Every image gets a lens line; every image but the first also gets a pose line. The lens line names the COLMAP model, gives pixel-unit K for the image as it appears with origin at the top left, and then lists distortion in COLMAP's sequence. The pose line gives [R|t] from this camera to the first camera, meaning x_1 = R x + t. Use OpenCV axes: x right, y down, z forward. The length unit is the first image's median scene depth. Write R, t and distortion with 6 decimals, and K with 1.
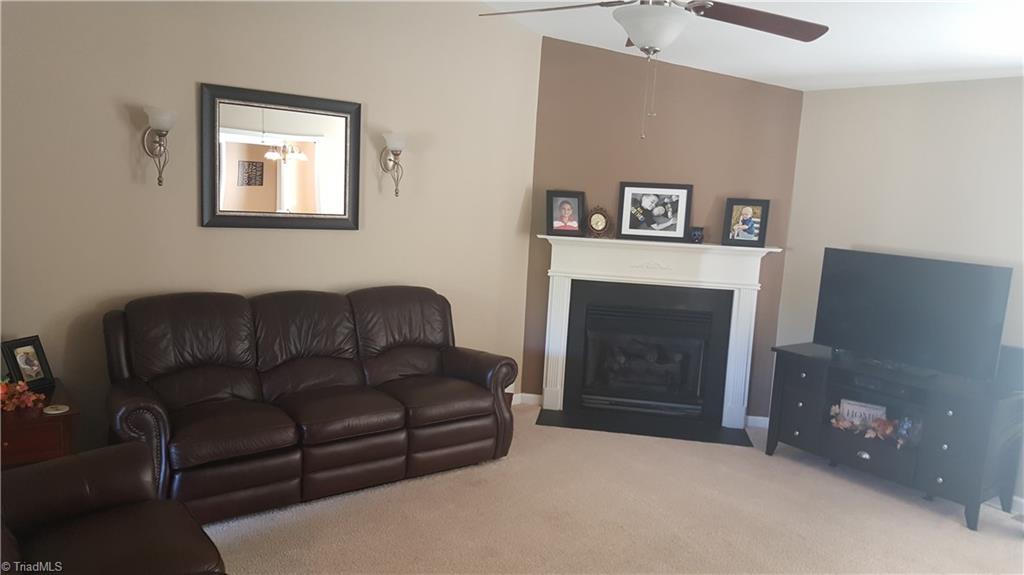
lens RADIAL K [[749.1, 0, 509.9], [0, 749.1, 294.4], [0, 0, 1]] dist [0.154494, -0.310033]
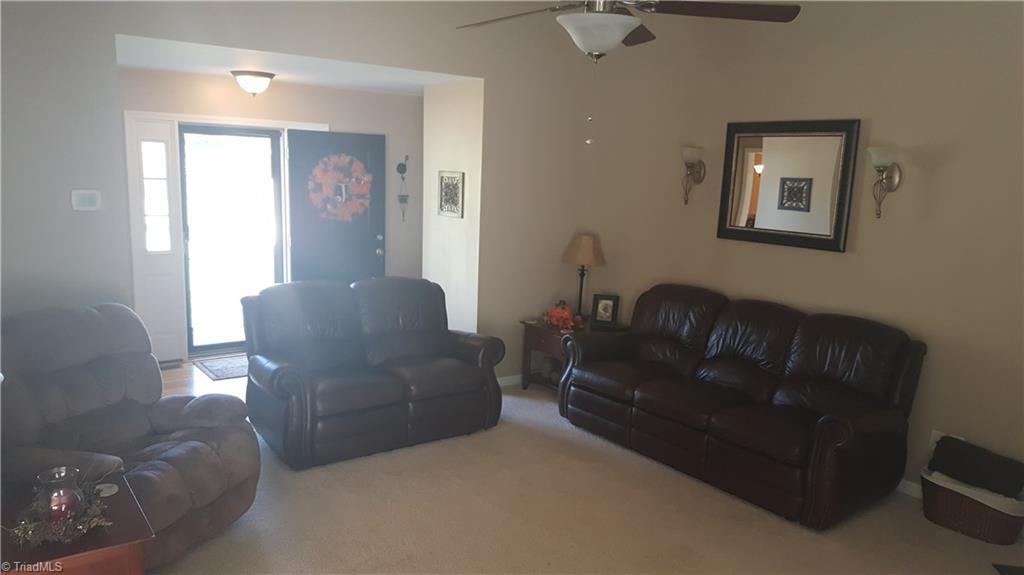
lens RADIAL K [[749.1, 0, 509.9], [0, 749.1, 294.4], [0, 0, 1]] dist [0.154494, -0.310033]
pose [[-0.002711, 0.109699, -0.993961, 0.660210], [-0.177622, 0.978107, 0.108434, -0.055700], [0.984095, 0.176843, 0.016834, 0.511528]]
